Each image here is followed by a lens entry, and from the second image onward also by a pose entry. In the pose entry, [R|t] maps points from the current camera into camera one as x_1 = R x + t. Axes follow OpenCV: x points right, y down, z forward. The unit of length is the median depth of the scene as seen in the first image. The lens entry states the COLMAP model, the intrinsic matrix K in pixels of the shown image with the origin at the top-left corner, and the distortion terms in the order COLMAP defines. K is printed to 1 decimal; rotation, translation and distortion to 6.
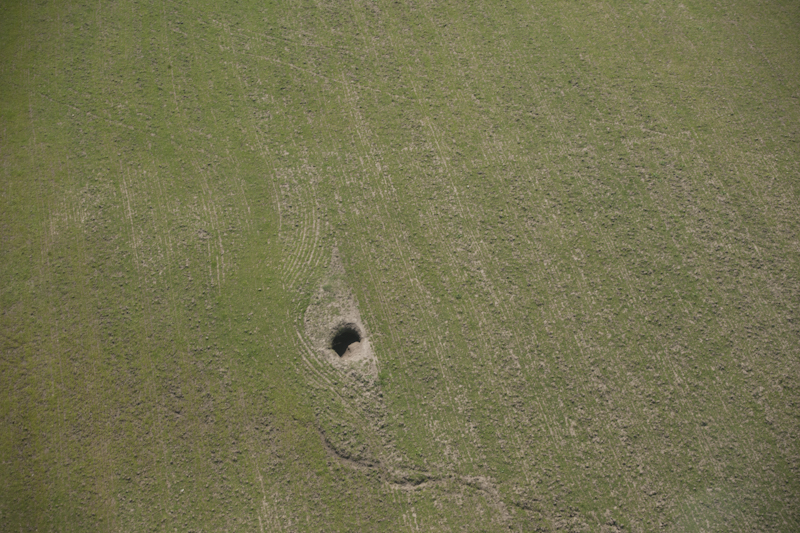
lens RADIAL K [[1512.9, 0, 400.0], [0, 1512.9, 266.5], [0, 0, 1]] dist [-0.029480, 1.057405]
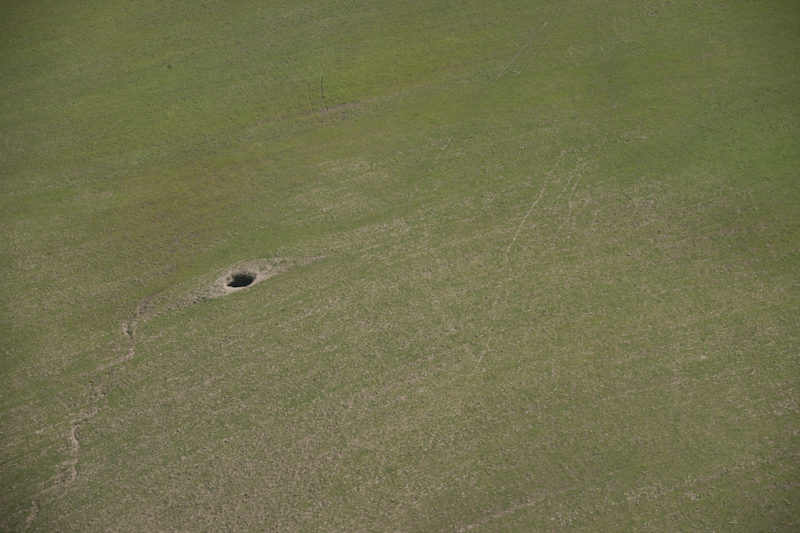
lens RADIAL K [[1512.9, 0, 400.0], [0, 1512.9, 266.5], [0, 0, 1]] dist [-0.029480, 1.057405]
pose [[0.169006, 0.518791, -0.838029, 1.213207], [-0.589654, 0.734535, 0.335806, -0.545574], [0.789775, 0.437395, 0.430048, 0.456141]]
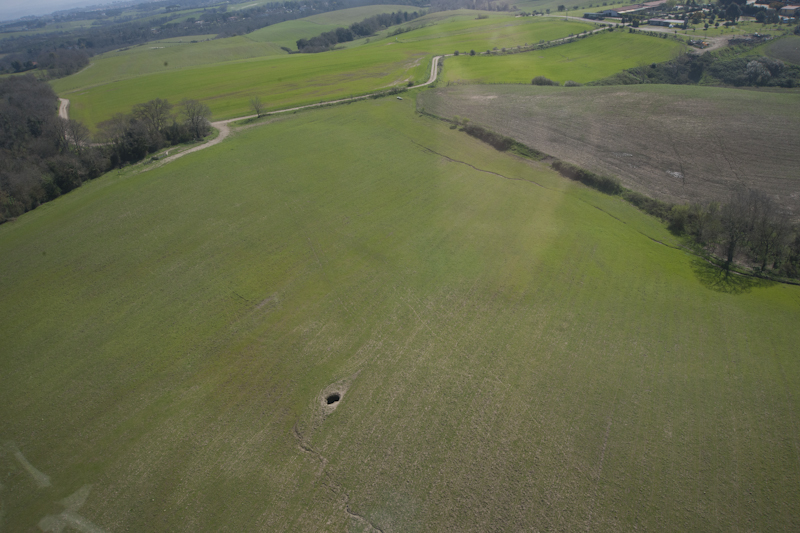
lens RADIAL K [[638.5, 0, 400.0], [0, 638.5, 266.5], [0, 0, 1]] dist [-0.160451, 0.117359]
pose [[0.790593, 0.285512, -0.541707, 0.590843], [-0.396078, 0.913100, -0.096797, -0.102838], [0.466996, 0.291085, 0.834976, 0.034887]]
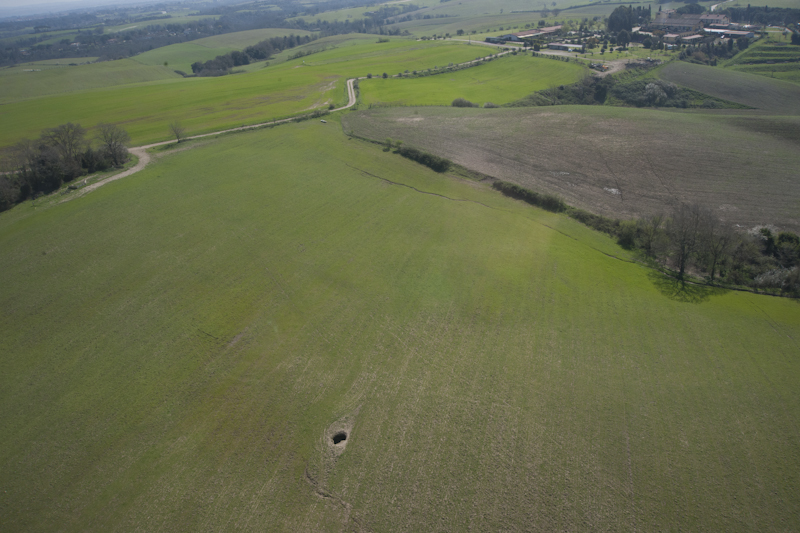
lens RADIAL K [[638.5, 0, 400.0], [0, 638.5, 266.5], [0, 0, 1]] dist [-0.160451, 0.117359]
pose [[0.885603, 0.230311, -0.403316, 0.405415], [-0.328392, 0.924592, -0.193103, -0.045444], [0.328429, 0.303459, 0.894454, -0.007274]]
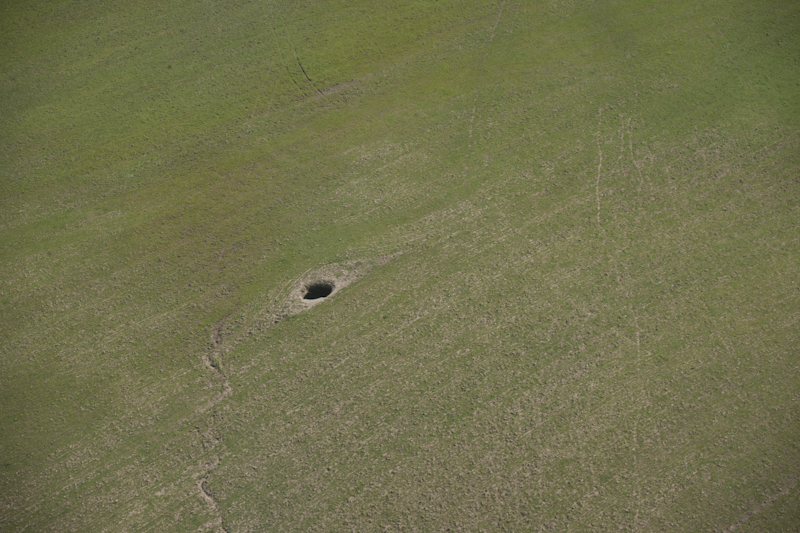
lens RADIAL K [[1512.9, 0, 400.0], [0, 1512.9, 266.5], [0, 0, 1]] dist [-0.029480, 1.057405]
pose [[0.383938, 0.501902, -0.775039, 1.006688], [-0.544246, 0.801074, 0.249153, -0.337581], [0.745914, 0.326153, 0.580721, 0.249647]]
